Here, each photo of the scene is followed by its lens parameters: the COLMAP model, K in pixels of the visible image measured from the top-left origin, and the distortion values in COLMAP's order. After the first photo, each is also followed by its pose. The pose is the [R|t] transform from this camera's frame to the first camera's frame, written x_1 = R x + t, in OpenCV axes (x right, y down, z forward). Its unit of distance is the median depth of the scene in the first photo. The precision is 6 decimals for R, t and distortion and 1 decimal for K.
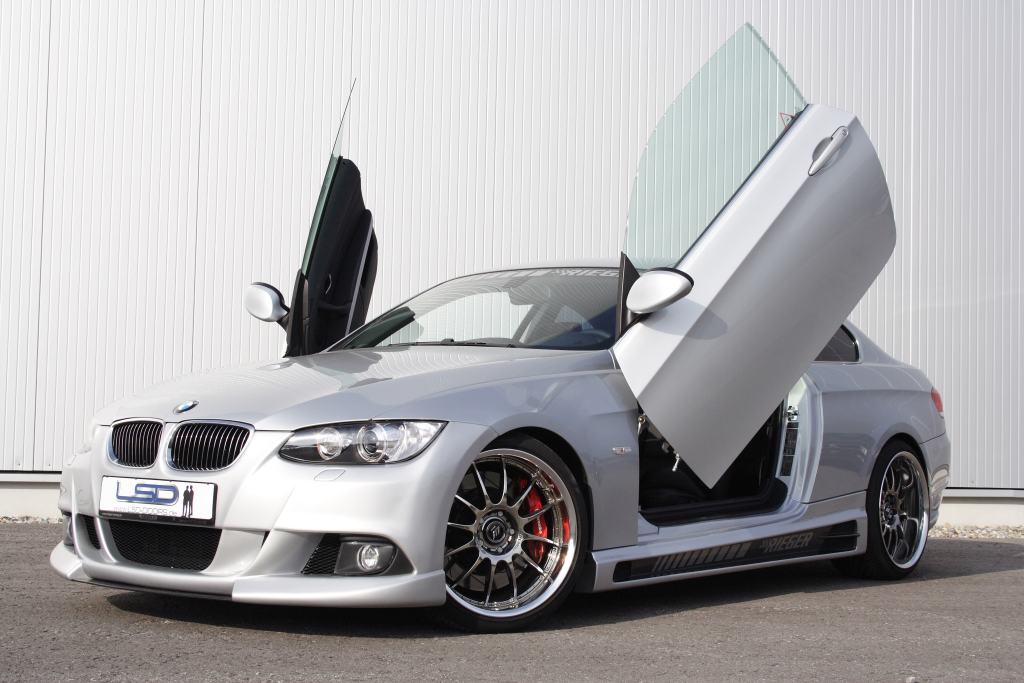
lens RADIAL K [[1652.1, 0, 515.4], [0, 1652.1, 349.9], [0, 0, 1]] dist [-0.002740, 0.000000]
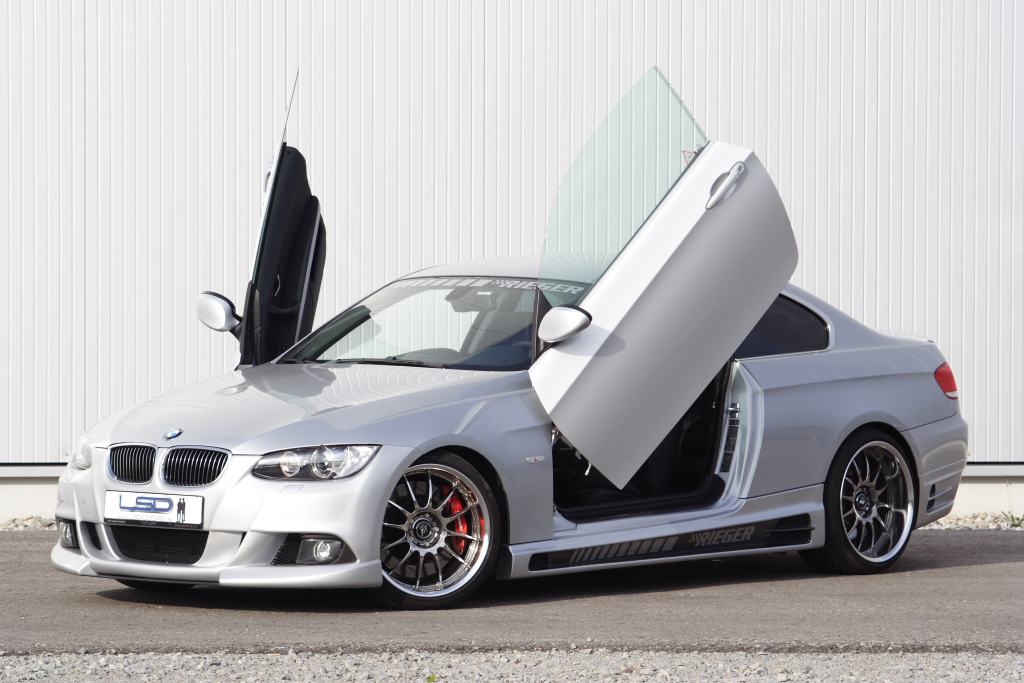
lens RADIAL K [[5534.5, 0, 510.8], [0, 5534.5, 342.1], [0, 0, 1]] dist [0.554720, 0.000000]
pose [[0.998260, -0.017864, -0.056190, 0.291701], [0.021939, 0.997108, 0.072759, -0.334786], [0.054728, -0.073865, 0.995765, -3.157055]]
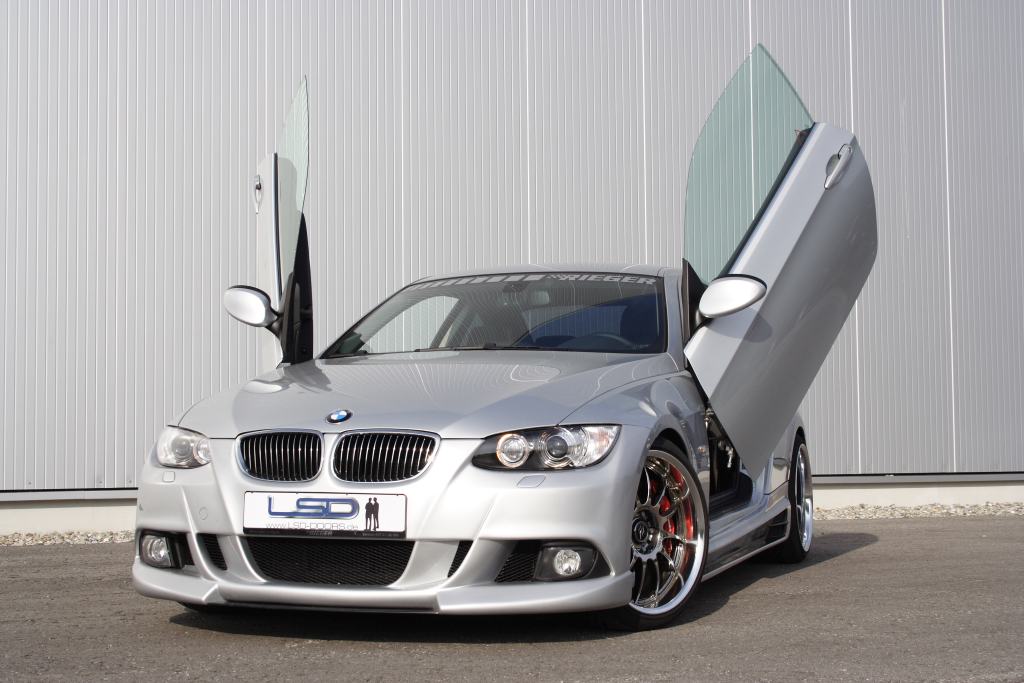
lens RADIAL K [[1652.1, 0, 516.3], [0, 1652.1, 351.3], [0, 0, 1]] dist [-0.002740, 0.000000]
pose [[0.944719, -0.010075, 0.327727, -0.419454], [0.009727, 0.999949, 0.002700, -0.005285], [-0.327738, 0.000637, 0.944768, 0.056185]]
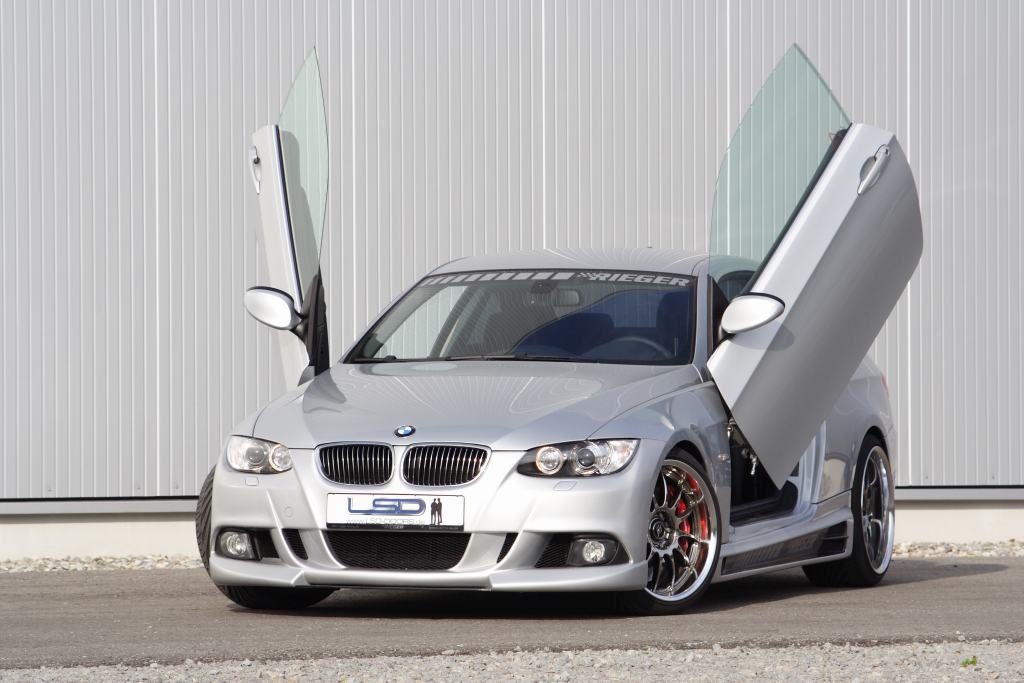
lens RADIAL K [[6929.7, 0, 509.6], [0, 6929.7, 345.2], [0, 0, 1]] dist [1.281778, 0.000000]
pose [[0.940146, -0.023620, 0.339954, -1.790186], [0.004620, 0.998387, 0.056592, -0.302097], [-0.340742, -0.051634, 0.938738, -3.601664]]
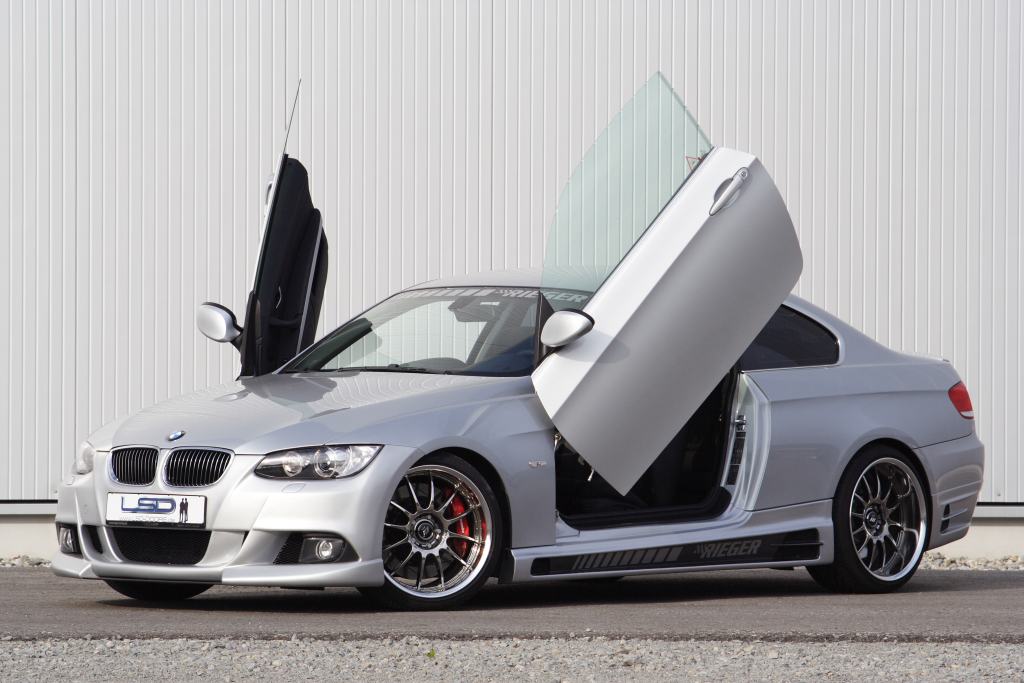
lens RADIAL K [[6929.7, 0, 506.2], [0, 6929.7, 350.3], [0, 0, 1]] dist [1.281778, 0.000000]
pose [[0.997909, -0.018047, -0.062058, 0.377633], [0.021056, 0.998617, 0.048176, -0.278735], [0.061103, -0.049382, 0.996909, -4.229574]]
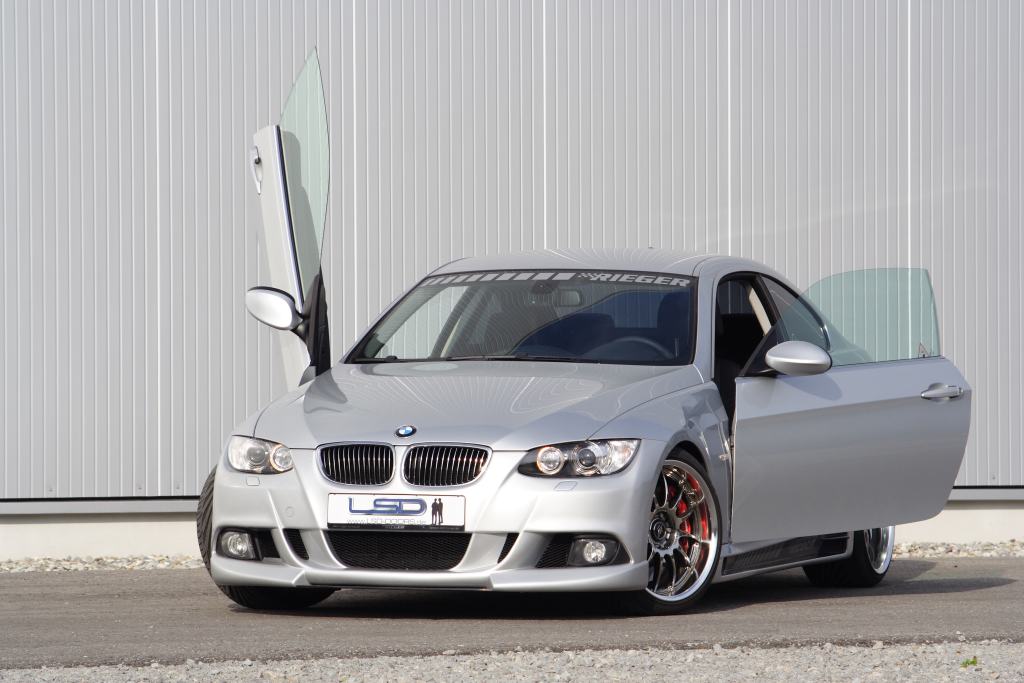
lens RADIAL K [[6929.7, 0, 516.7], [0, 6929.7, 340.0], [0, 0, 1]] dist [1.281778, 0.000000]
pose [[0.939845, -0.022822, 0.340837, -1.791561], [0.003995, 0.998432, 0.055839, -0.302427], [-0.341577, -0.051118, 0.938463, -3.605023]]
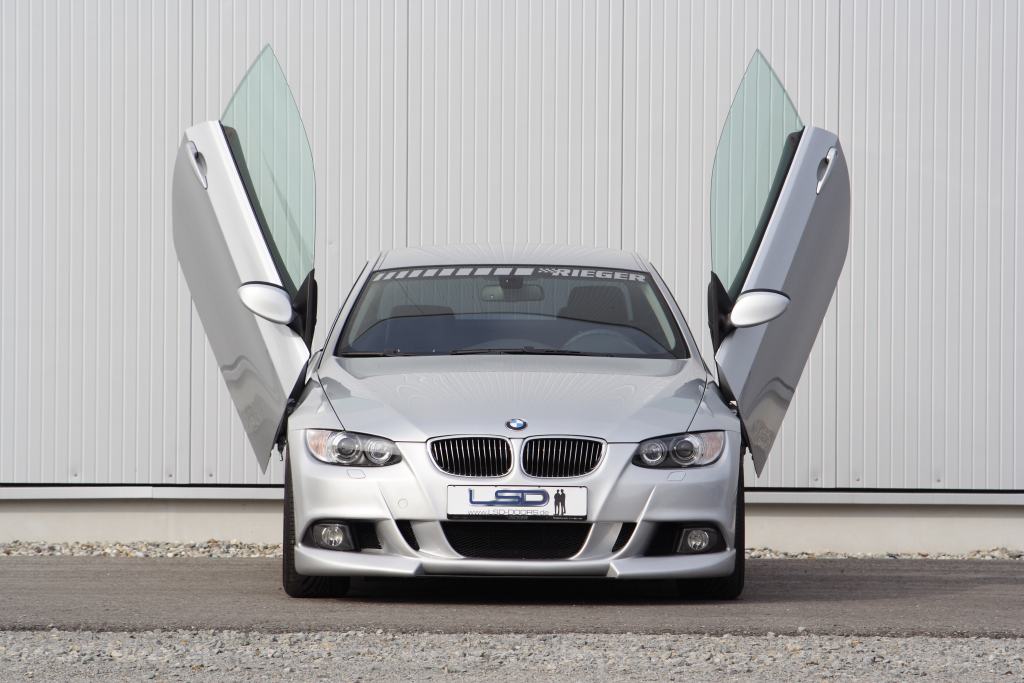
lens RADIAL K [[6929.7, 0, 512.3], [0, 6929.7, 341.8], [0, 0, 1]] dist [1.281778, 0.000000]
pose [[0.783975, -0.025773, 0.620257, -3.314072], [-0.014295, 0.998123, 0.059543, -0.323964], [-0.620627, -0.055547, 0.782136, -2.914317]]
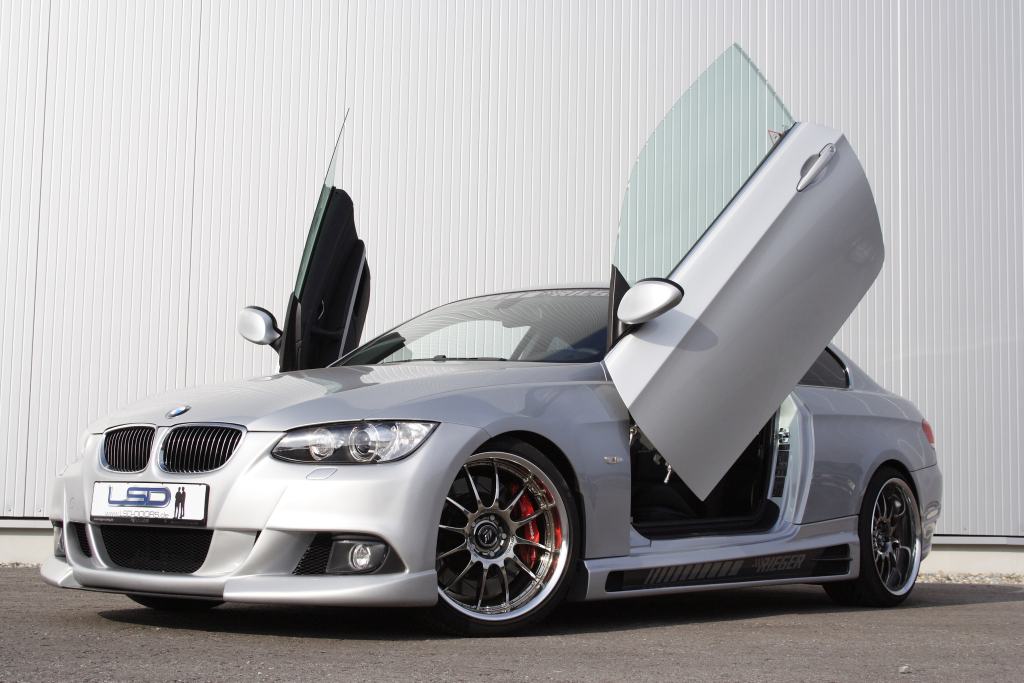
lens RADIAL K [[1652.1, 0, 517.4], [0, 1652.1, 347.5], [0, 0, 1]] dist [-0.002740, 0.000000]
pose [[0.999982, -0.001404, 0.005894, 0.000296], [0.001709, 0.998644, -0.052027, 0.048382], [-0.005813, 0.052036, 0.998628, -0.004225]]
